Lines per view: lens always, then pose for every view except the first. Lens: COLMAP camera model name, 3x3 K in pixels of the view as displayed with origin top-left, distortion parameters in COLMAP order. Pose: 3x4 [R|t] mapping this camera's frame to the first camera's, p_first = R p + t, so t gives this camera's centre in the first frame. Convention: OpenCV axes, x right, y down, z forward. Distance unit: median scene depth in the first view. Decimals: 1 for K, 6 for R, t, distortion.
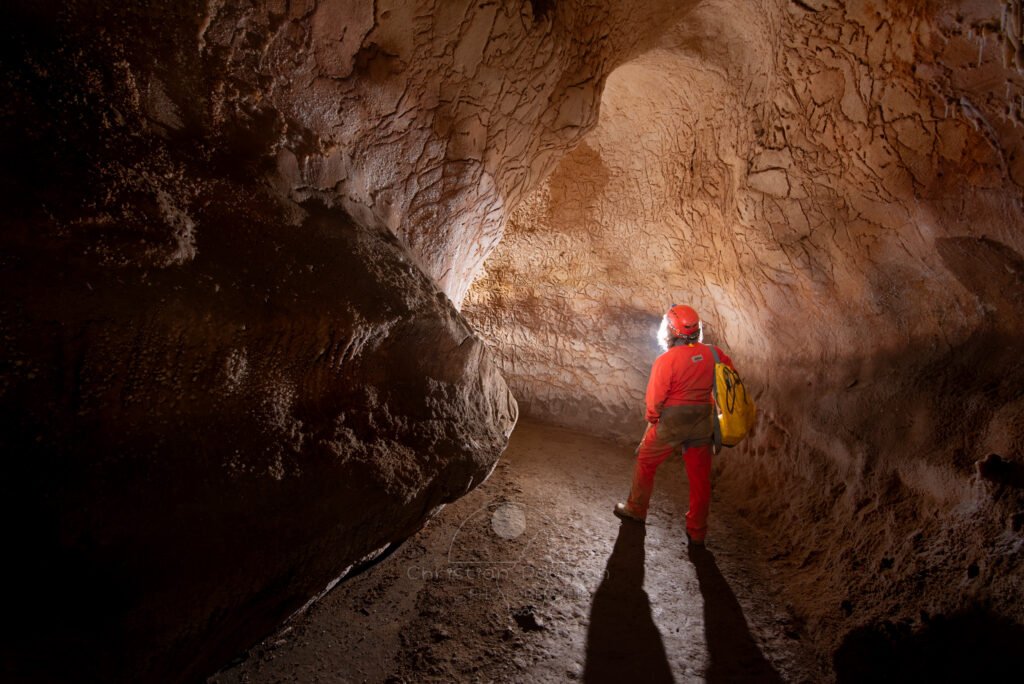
lens RADIAL K [[447.9, 0, 512.0], [0, 447.9, 342.0], [0, 0, 1]] dist [-0.022038, -0.001008]
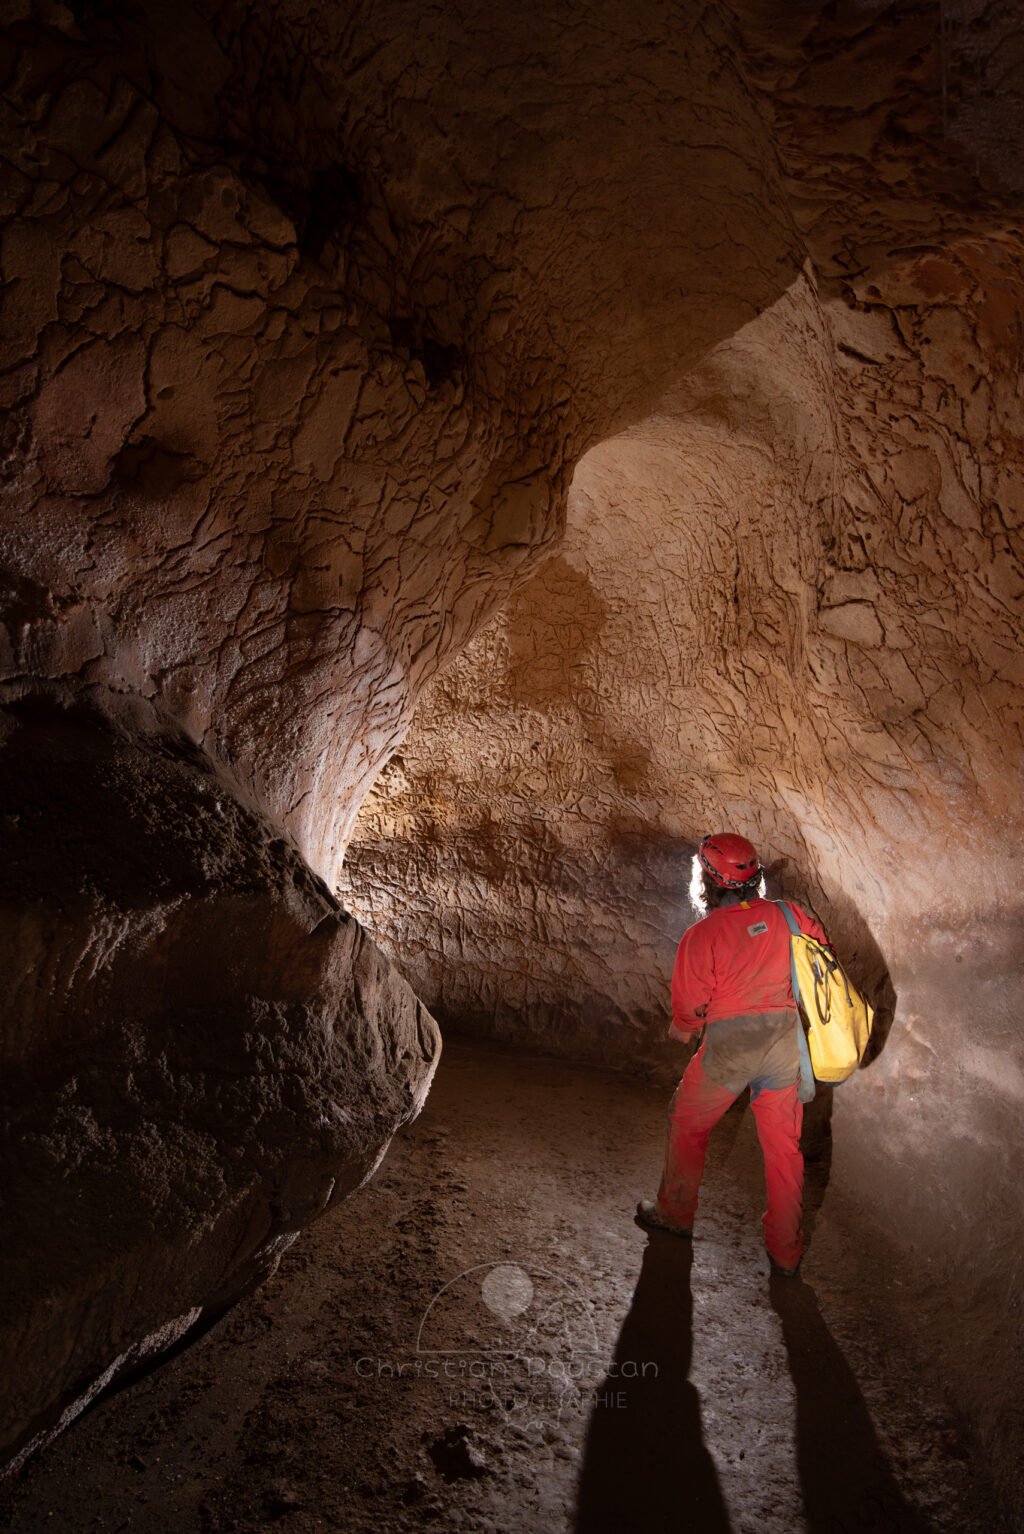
lens RADIAL K [[807.3, 0, 573.0], [0, 807.3, 767.2], [0, 0, 1]] dist [-0.015050, 0.000064]
pose [[0.997908, -0.041227, 0.049793, 0.154005], [0.047259, 0.990804, -0.126781, -0.050446], [-0.044108, 0.128869, 0.990680, -0.040477]]
